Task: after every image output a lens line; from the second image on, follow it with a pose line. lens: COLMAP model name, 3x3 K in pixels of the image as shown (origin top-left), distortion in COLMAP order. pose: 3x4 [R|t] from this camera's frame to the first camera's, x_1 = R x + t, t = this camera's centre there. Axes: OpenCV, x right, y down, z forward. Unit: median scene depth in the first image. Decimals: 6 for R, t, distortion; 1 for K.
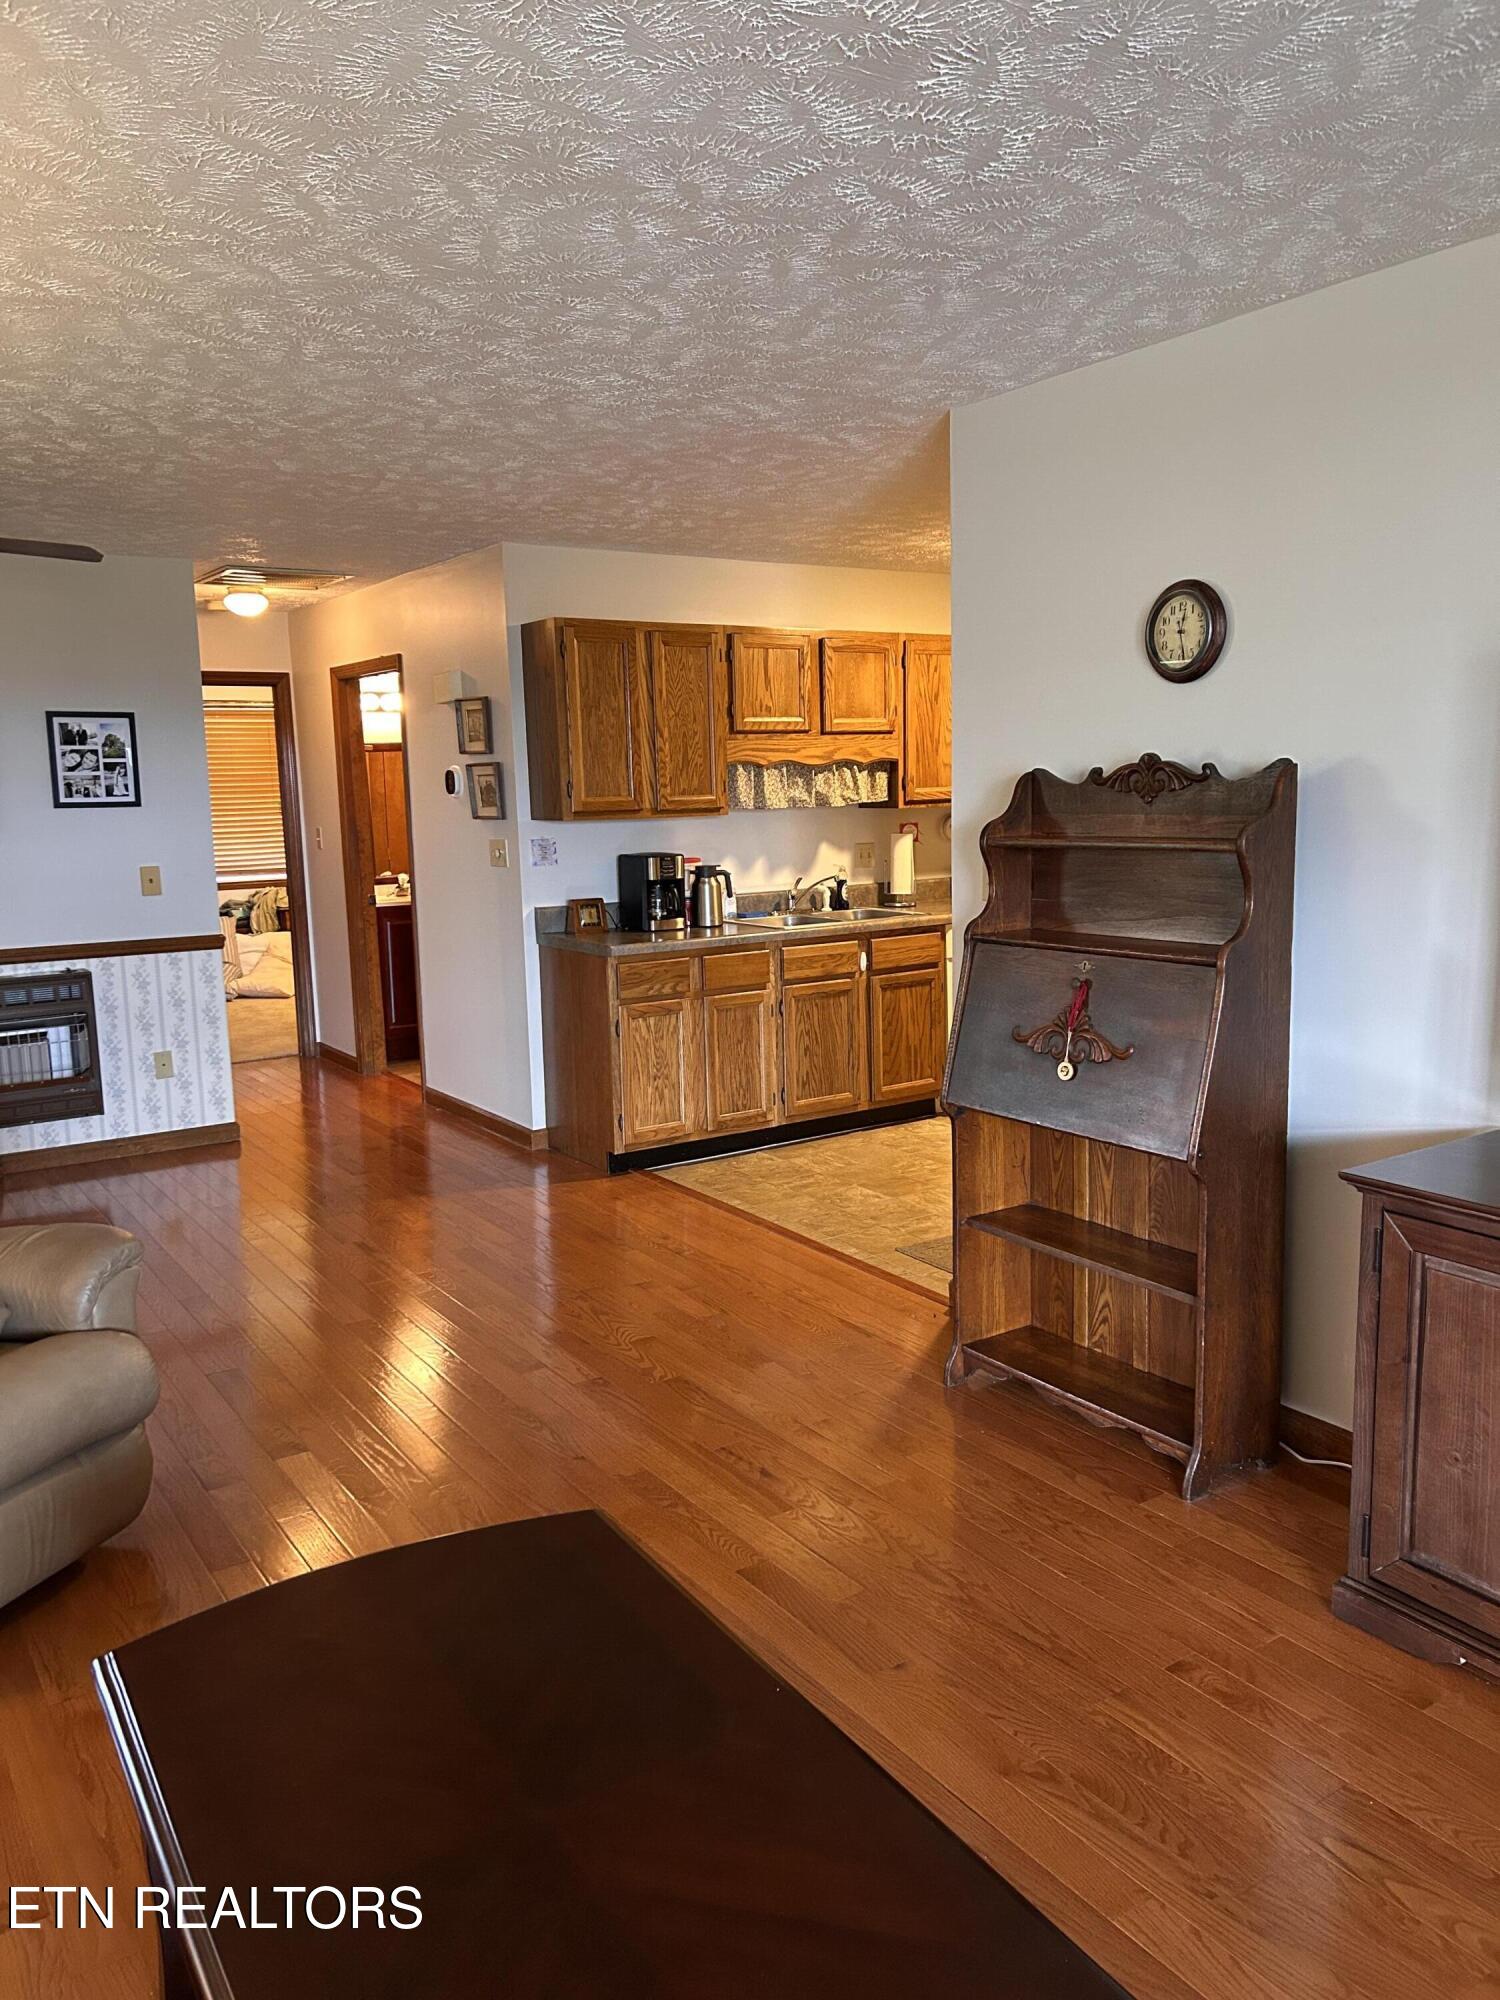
lens RADIAL K [[1506.4, 0, 750.0], [0, 1506.4, 1000.0], [0, 0, 1]] dist [0.202714, -0.473318]
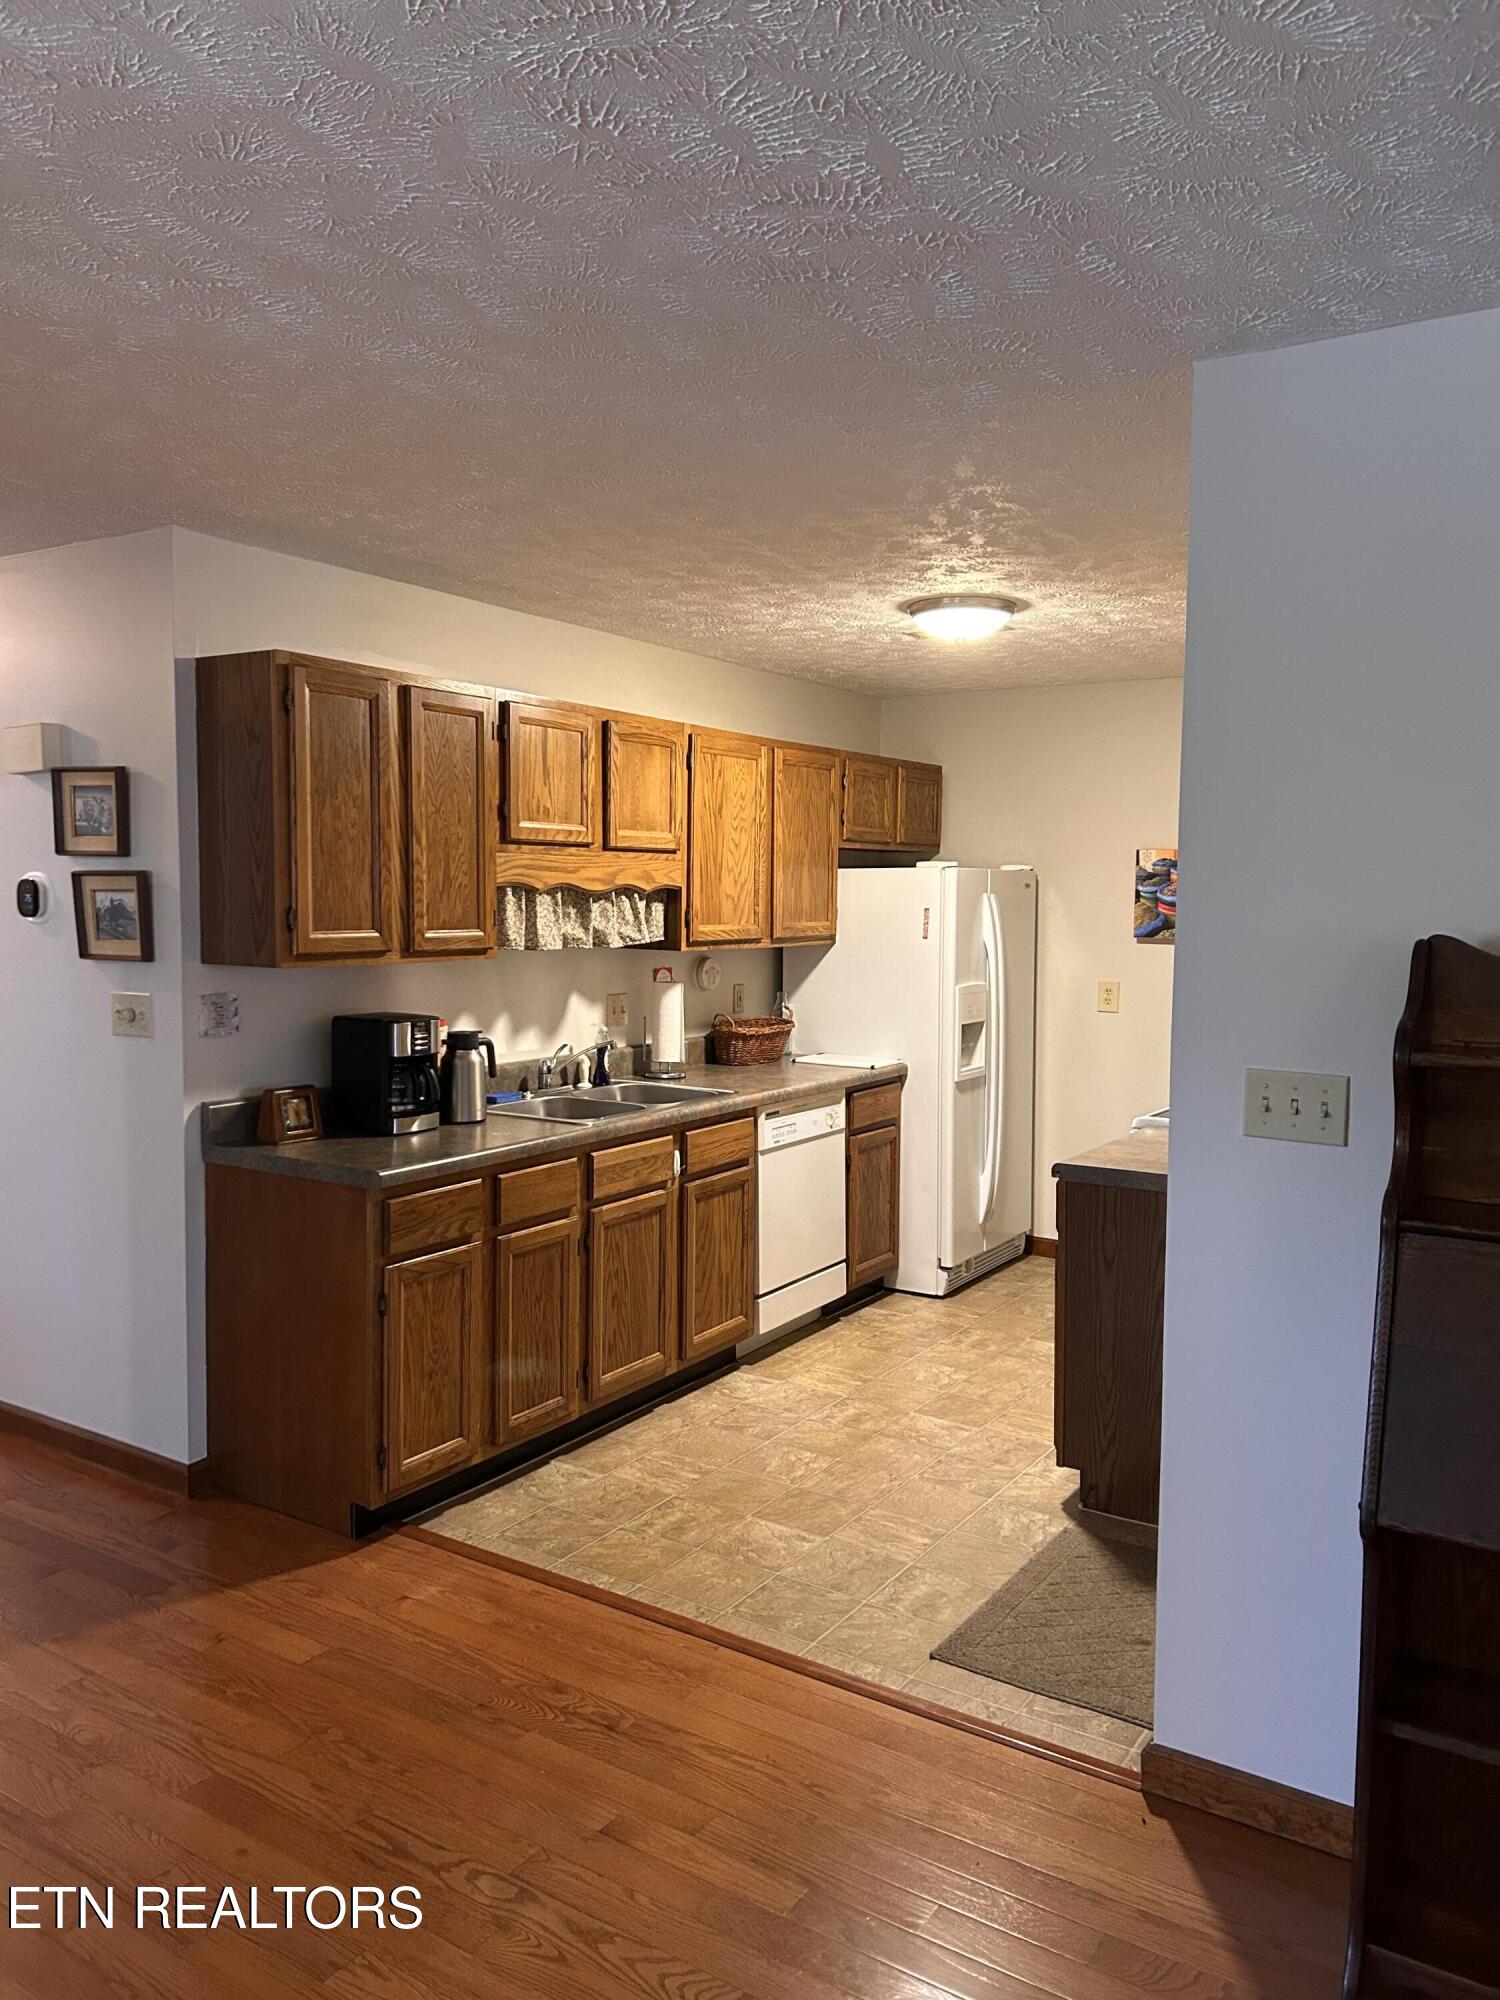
lens RADIAL K [[1506.4, 0, 750.0], [0, 1506.4, 1000.0], [0, 0, 1]] dist [0.202714, -0.473318]
pose [[0.917672, 0.005661, 0.397300, -0.179327], [0.024127, 0.997260, -0.069936, -0.052170], [-0.396607, 0.073764, 0.915020, 0.320639]]
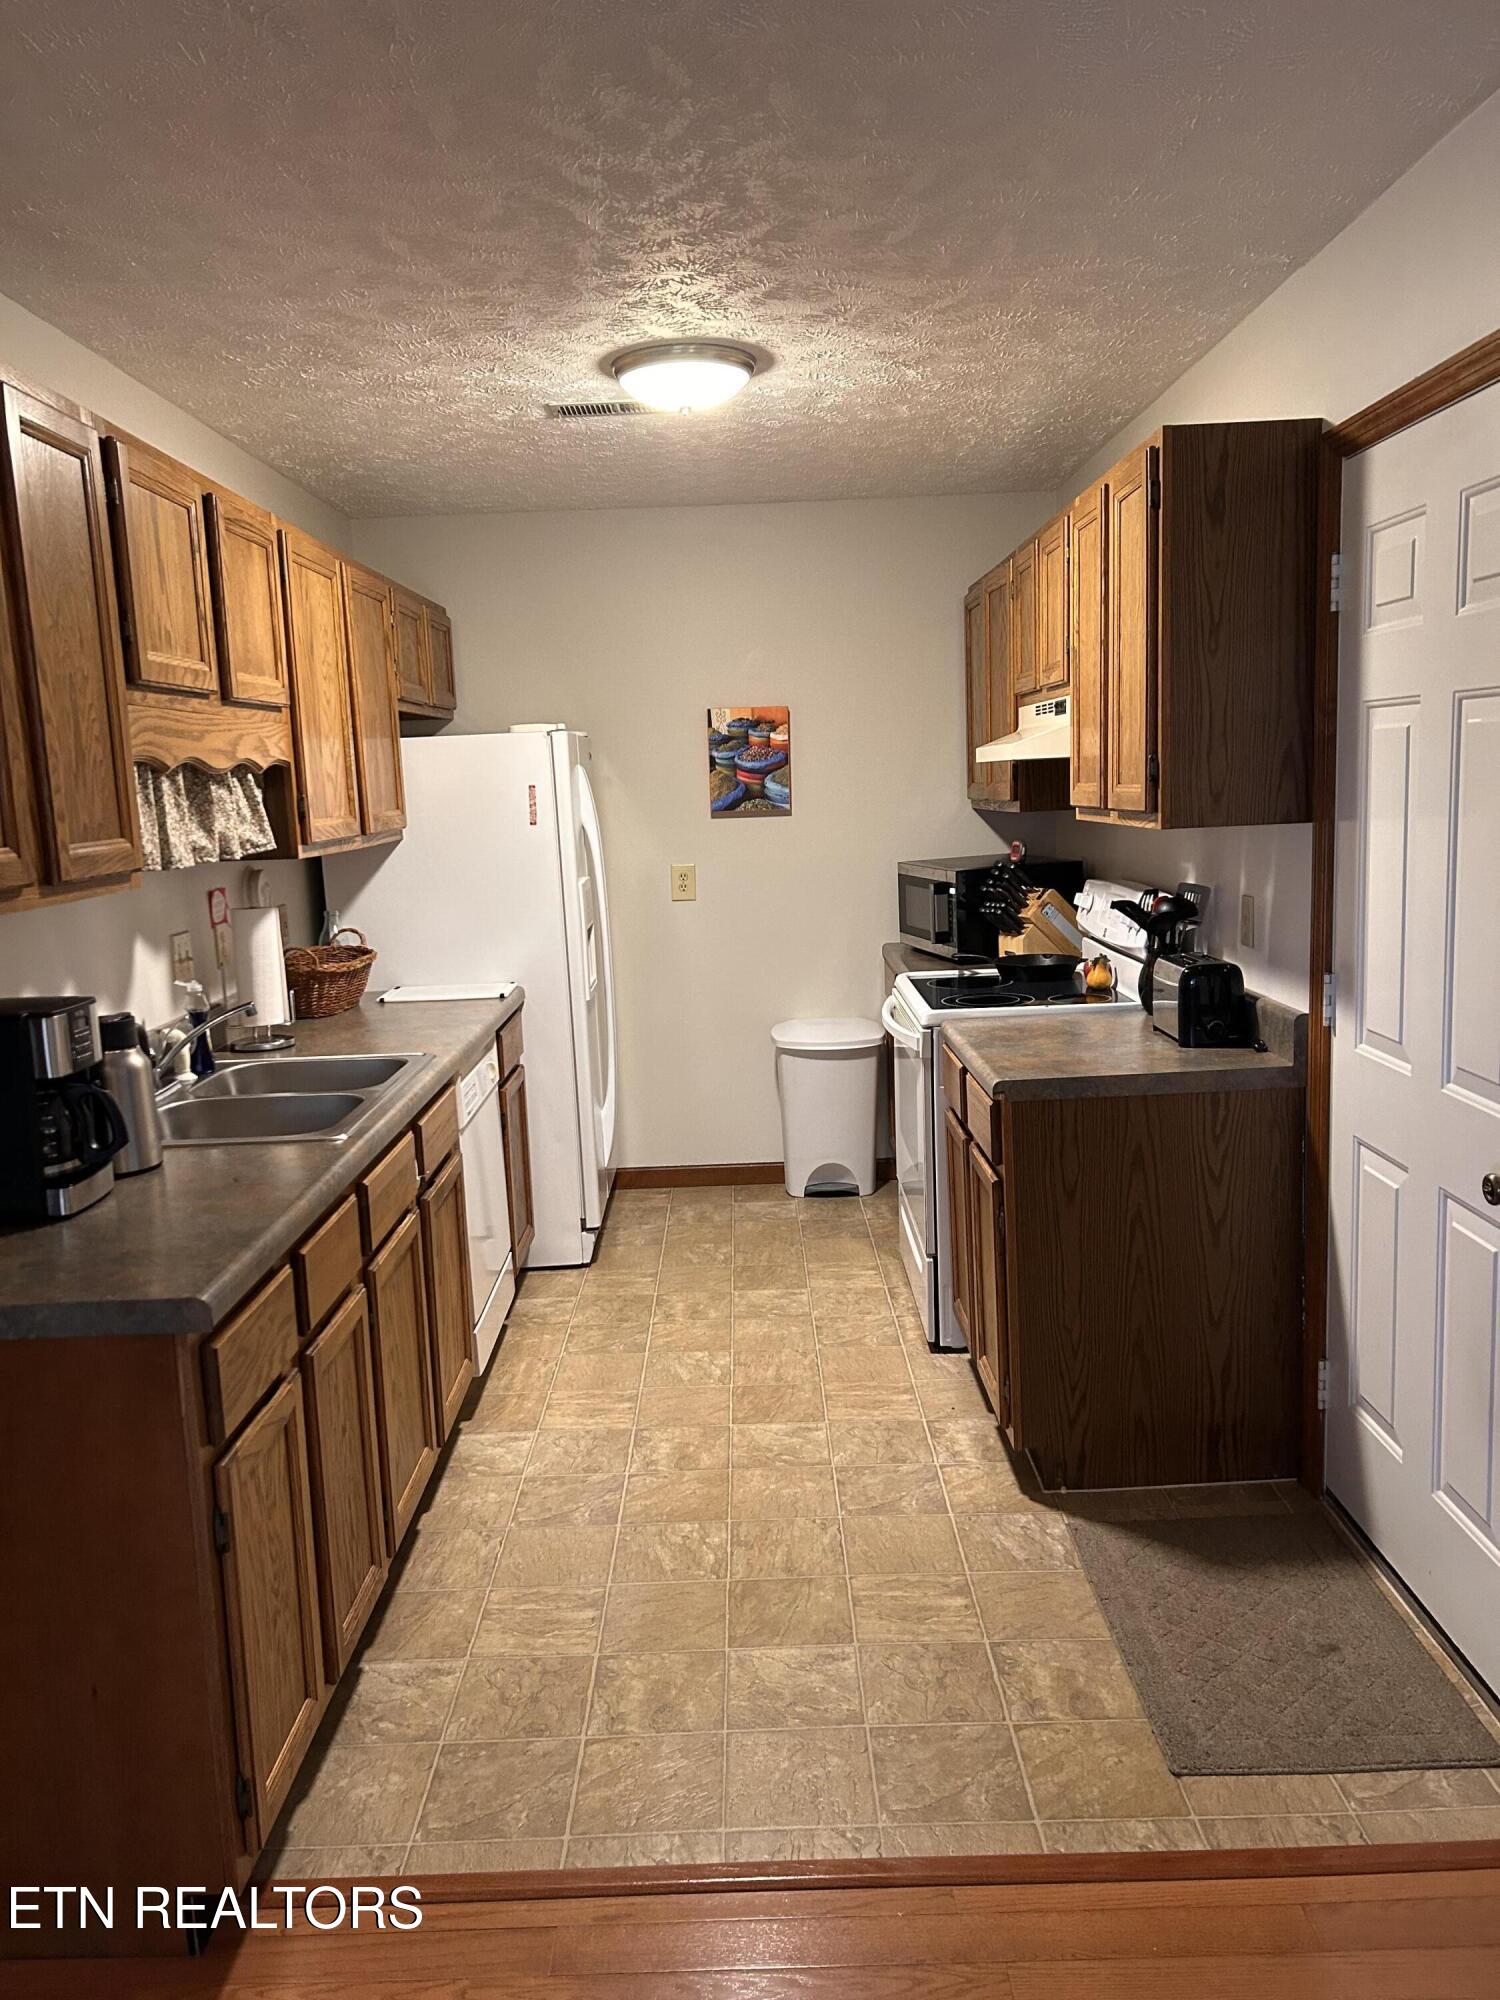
lens RADIAL K [[1498.9, 0, 750.0], [0, 1498.9, 1000.0], [0, 0, 1]] dist [0.096724, -0.155611]
pose [[0.556068, -0.121918, 0.822146, -0.256439], [0.147594, 0.987946, 0.046678, -0.086492], [-0.817927, 0.095388, 0.567359, 0.630583]]
